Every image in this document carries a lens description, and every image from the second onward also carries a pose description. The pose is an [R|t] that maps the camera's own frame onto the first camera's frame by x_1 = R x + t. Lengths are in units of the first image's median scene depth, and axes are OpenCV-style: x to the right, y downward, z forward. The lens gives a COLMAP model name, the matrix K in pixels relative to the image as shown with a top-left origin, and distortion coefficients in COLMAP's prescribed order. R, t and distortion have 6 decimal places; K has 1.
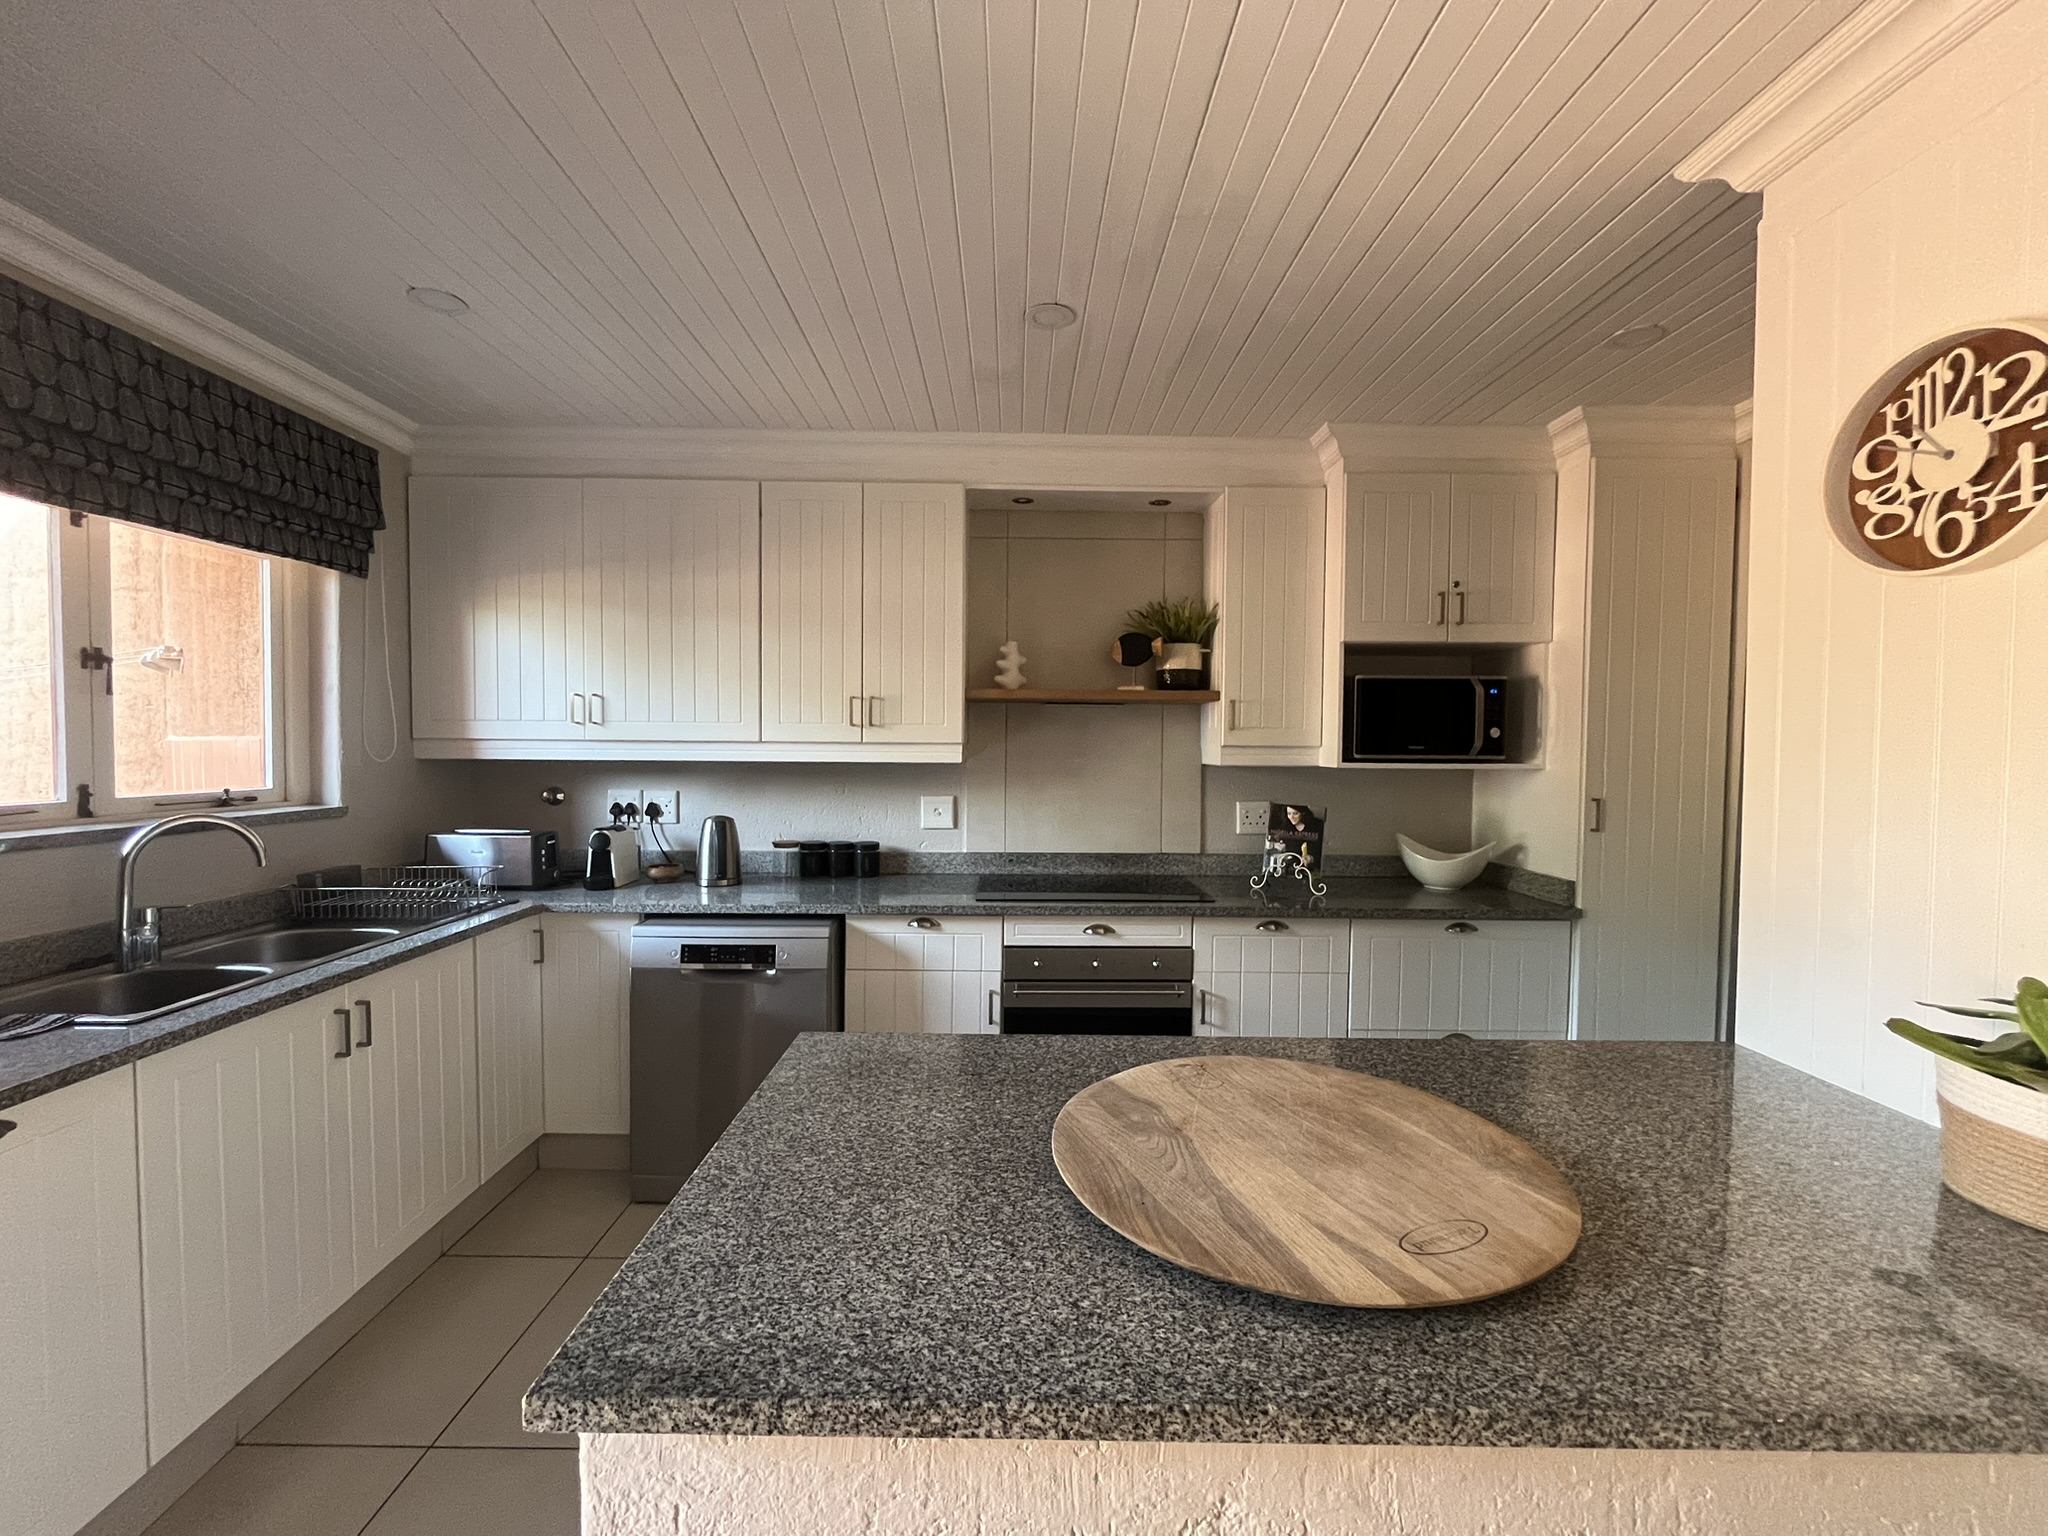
lens RADIAL K [[830.6, 0, 1016.7], [0, 830.6, 769.8], [0, 0, 1]] dist [-0.002609, 0.000489]
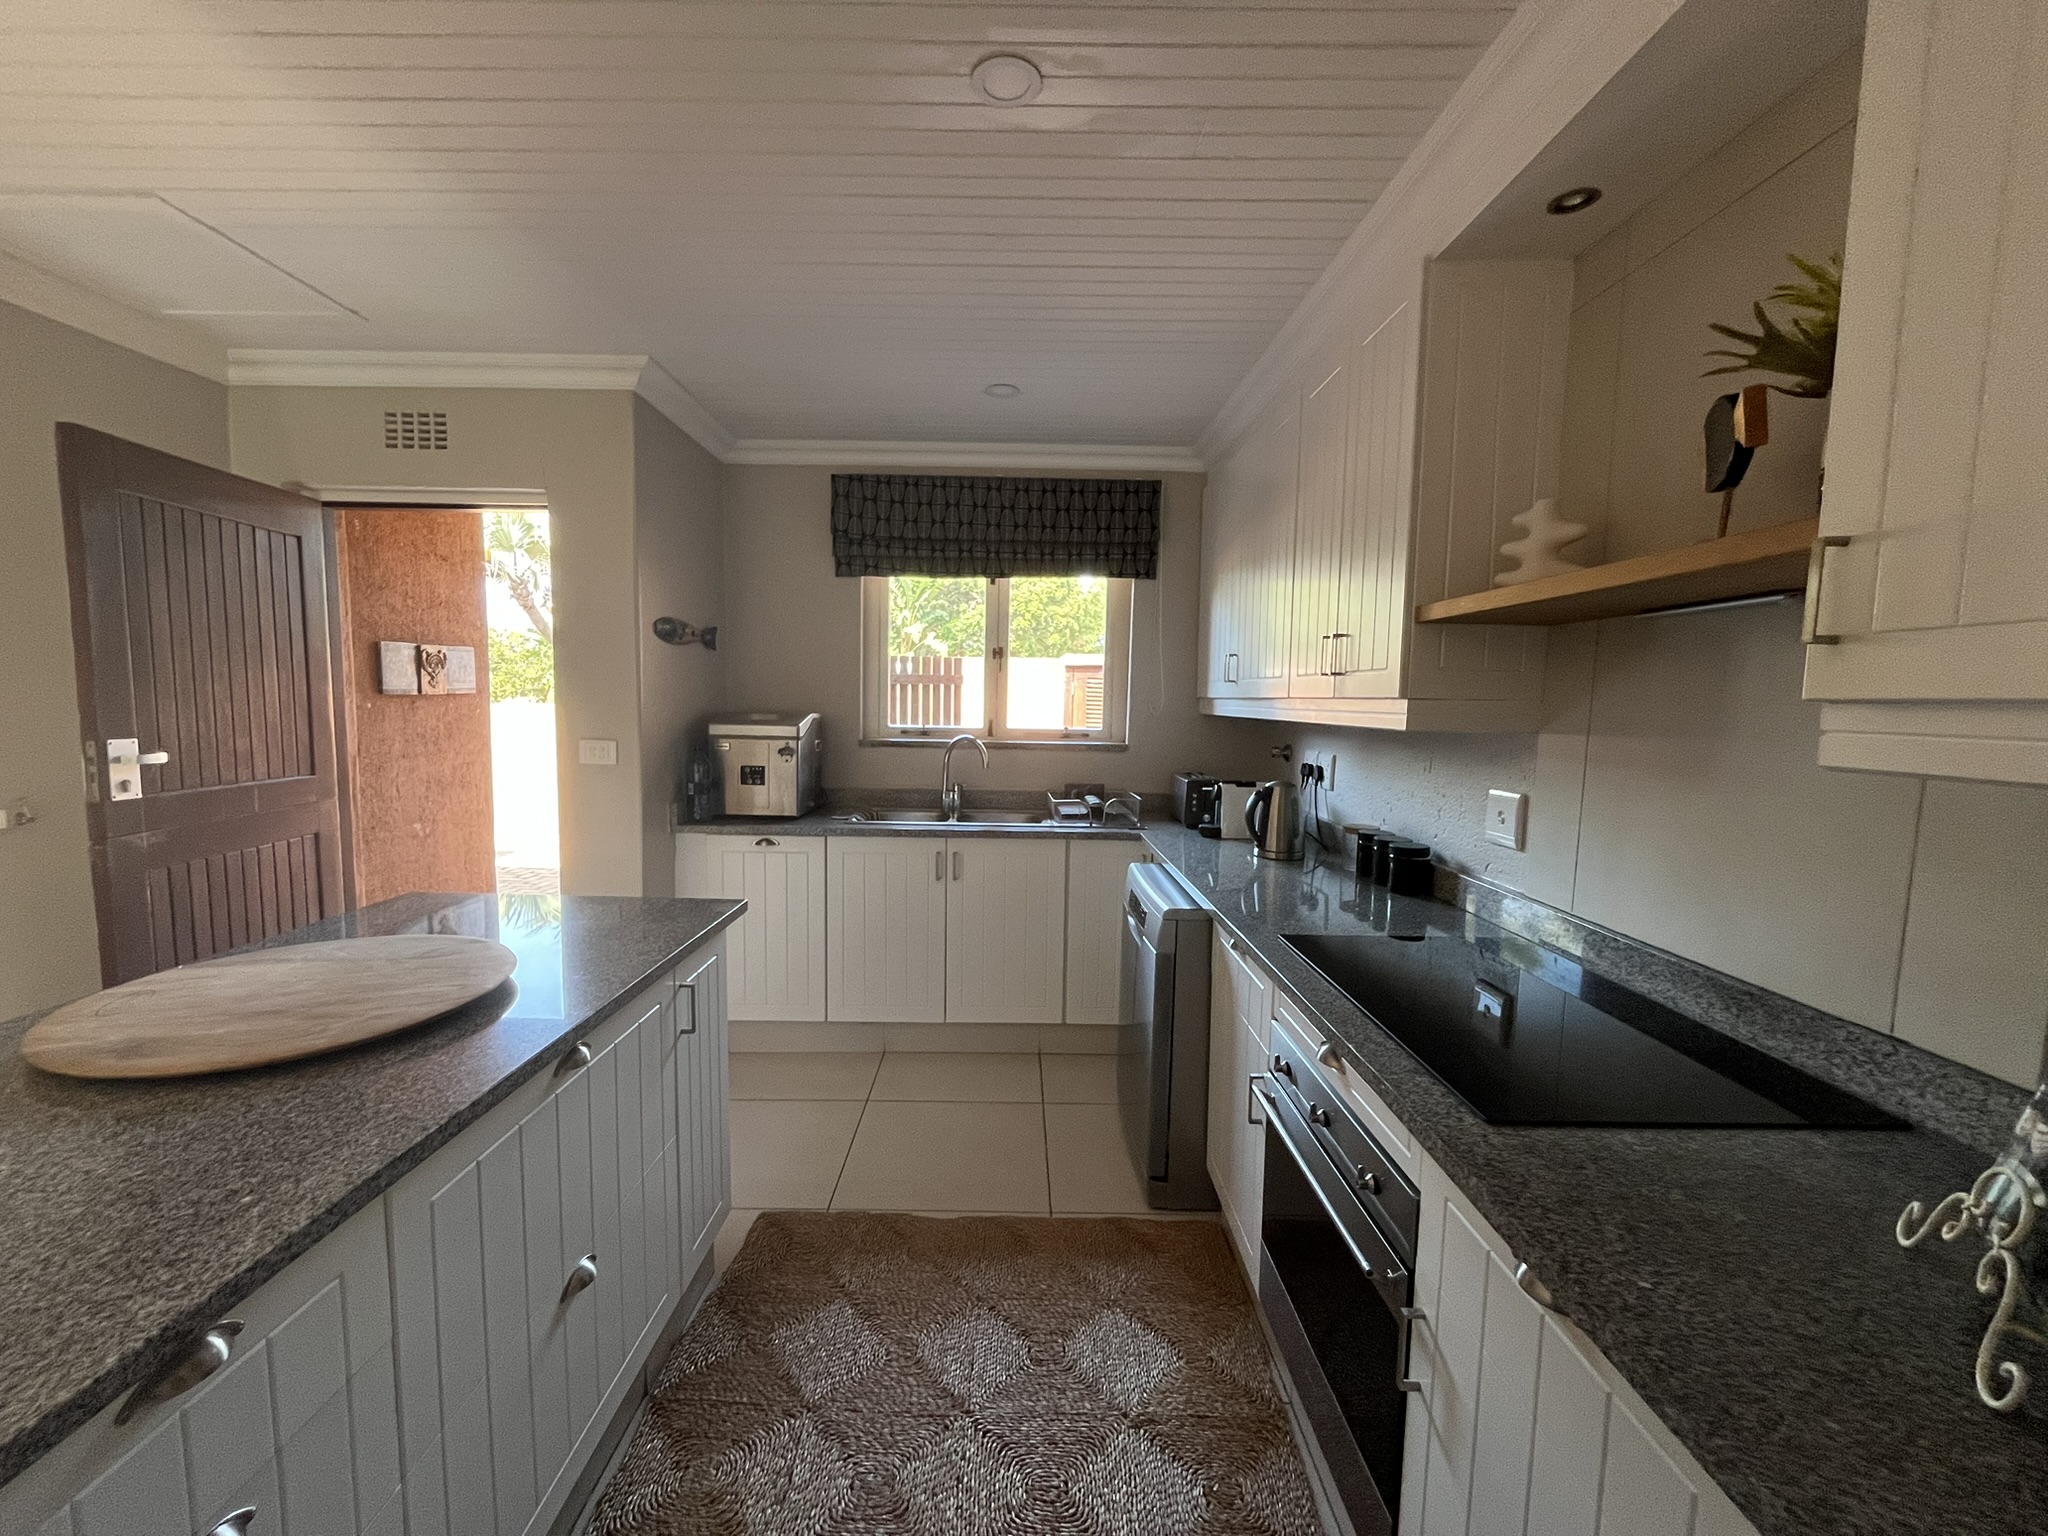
lens RADIAL K [[830.6, 0, 1016.7], [0, 830.6, 769.8], [0, 0, 1]] dist [-0.002609, 0.000489]
pose [[-0.009333, 0.077842, -0.996922, 0.619796], [-0.047618, 0.995800, 0.078200, -0.015600], [0.998822, 0.048201, -0.005588, 0.820815]]
